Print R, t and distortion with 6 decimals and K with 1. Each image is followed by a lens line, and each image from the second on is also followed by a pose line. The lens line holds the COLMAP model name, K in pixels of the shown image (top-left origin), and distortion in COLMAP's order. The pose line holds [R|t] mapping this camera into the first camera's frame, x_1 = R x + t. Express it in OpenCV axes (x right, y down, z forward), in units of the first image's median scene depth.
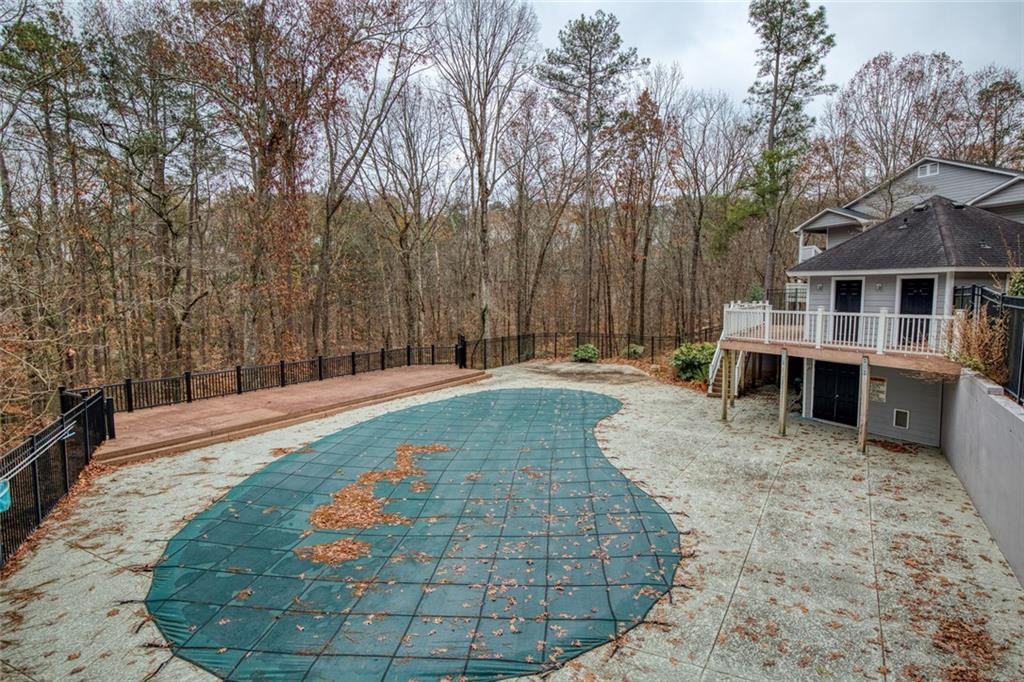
lens RADIAL K [[558.9, 0, 511.7], [0, 558.9, 339.3], [0, 0, 1]] dist [-0.000669, 0.000007]
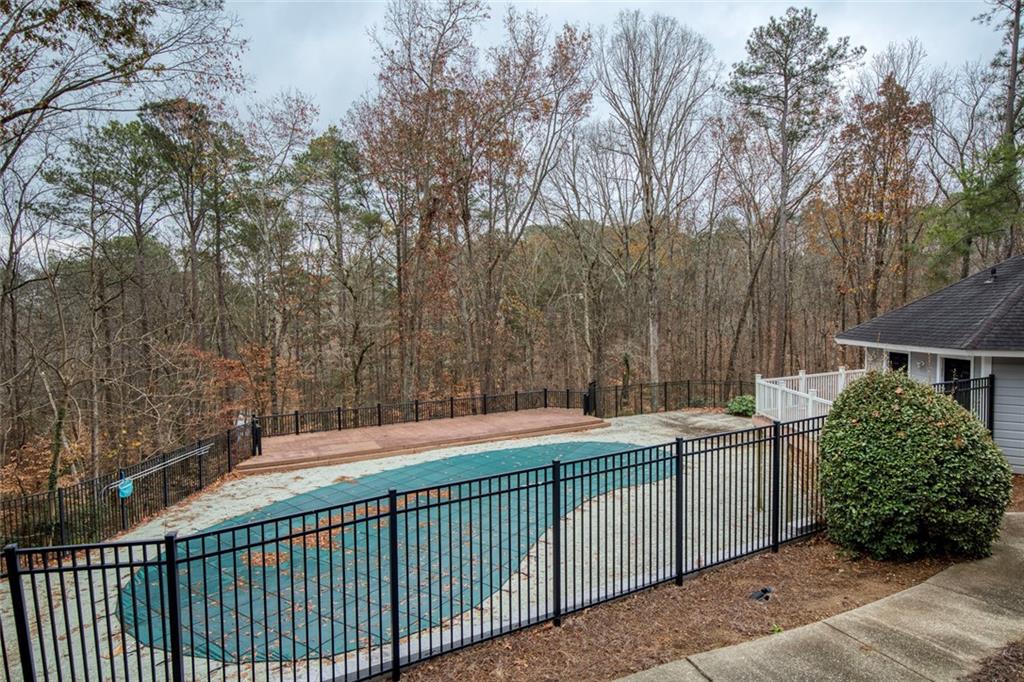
lens RADIAL K [[592.1, 0, 511.7], [0, 592.1, 340.1], [0, 0, 1]] dist [-0.003508, 0.000085]
pose [[0.850423, 0.009640, -0.526011, 0.302014], [-0.023862, 0.999510, -0.020261, -0.049189], [0.525557, 0.029782, 0.850237, 0.010211]]
